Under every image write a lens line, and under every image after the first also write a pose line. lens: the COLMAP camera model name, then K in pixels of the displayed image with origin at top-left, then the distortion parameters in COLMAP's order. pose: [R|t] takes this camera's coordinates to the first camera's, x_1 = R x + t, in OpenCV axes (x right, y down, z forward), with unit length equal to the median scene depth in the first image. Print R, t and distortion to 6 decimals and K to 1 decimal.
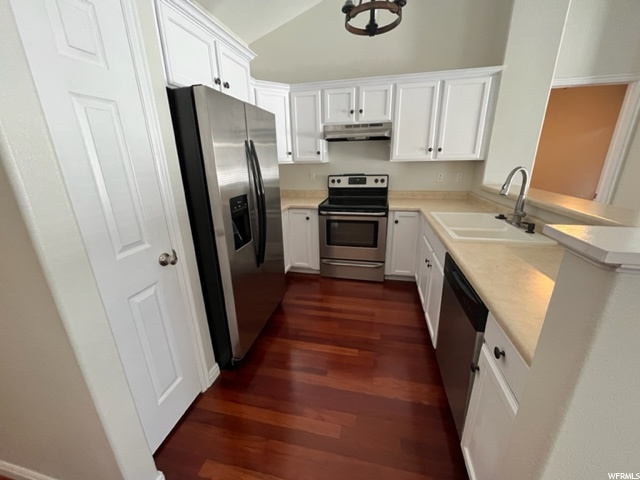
lens RADIAL K [[261.0, 0, 318.3], [0, 261.0, 244.7], [0, 0, 1]] dist [0.000514, -0.000066]
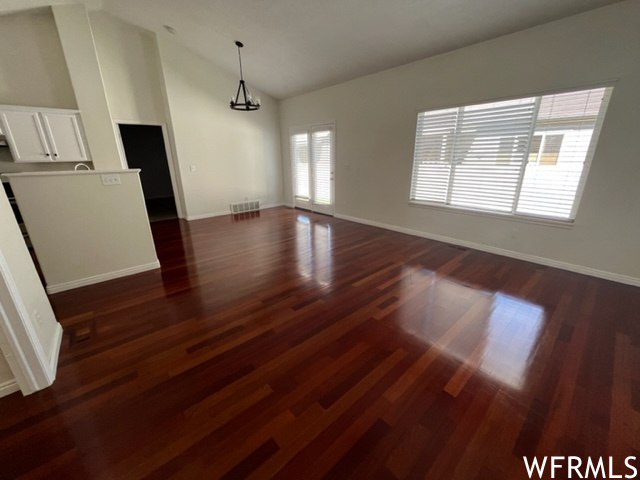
lens RADIAL K [[256.9, 0, 320.0], [0, 256.9, 240.0], [0, 0, 1]] dist [-0.012964, 0.000107]
pose [[0.588135, -0.238142, 0.772907, 0.093192], [0.261980, 0.960236, 0.096509, 0.391728], [-0.765156, 0.145726, 0.627137, -1.079548]]
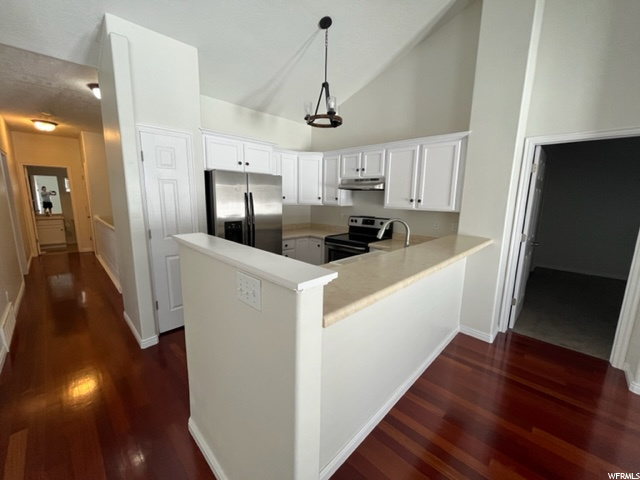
lens RADIAL K [[256.9, 0, 320.0], [0, 256.9, 240.0], [0, 0, 1]] dist [-0.012964, 0.000107]
pose [[0.848549, 0.125126, -0.514109, 0.661705], [-0.207659, 0.972433, -0.106071, 0.008372], [0.486665, 0.196765, 0.851141, -0.115682]]
